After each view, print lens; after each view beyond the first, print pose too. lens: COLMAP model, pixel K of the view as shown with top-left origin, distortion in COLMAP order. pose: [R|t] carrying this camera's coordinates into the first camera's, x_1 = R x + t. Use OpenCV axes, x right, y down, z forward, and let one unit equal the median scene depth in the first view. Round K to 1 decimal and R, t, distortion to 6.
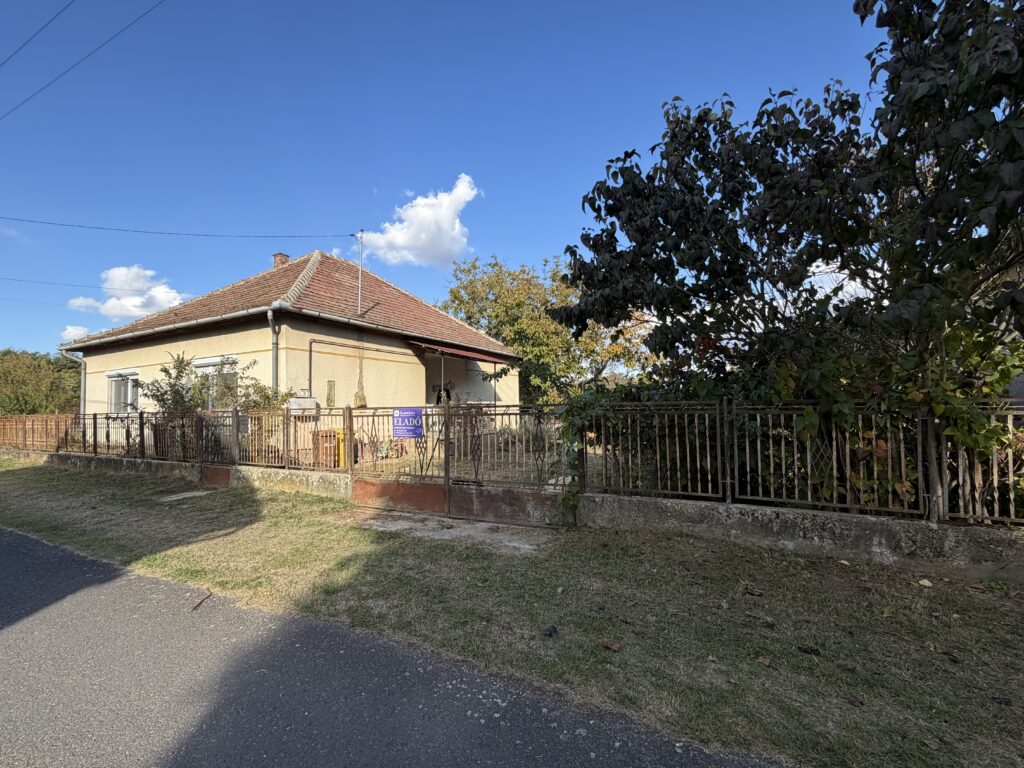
lens RADIAL K [[460.6, 0, 514.9], [0, 460.6, 388.4], [0, 0, 1]] dist [0.002786, 0.000965]
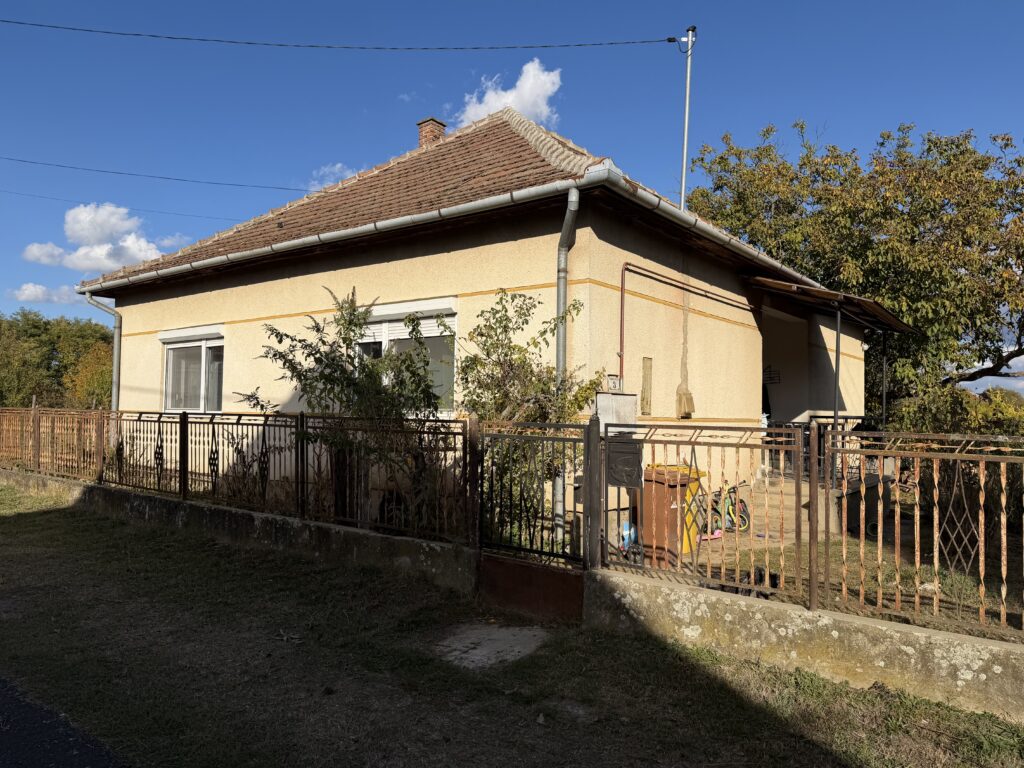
lens RADIAL K [[731.5, 0, 511.2], [0, 731.5, 389.9], [0, 0, 1]] dist [0.084697, -0.111486]
pose [[0.983383, 0.032805, -0.178554, -0.443356], [-0.031006, 0.999437, 0.012856, 0.010156], [0.178875, -0.007106, 0.983846, 0.301661]]
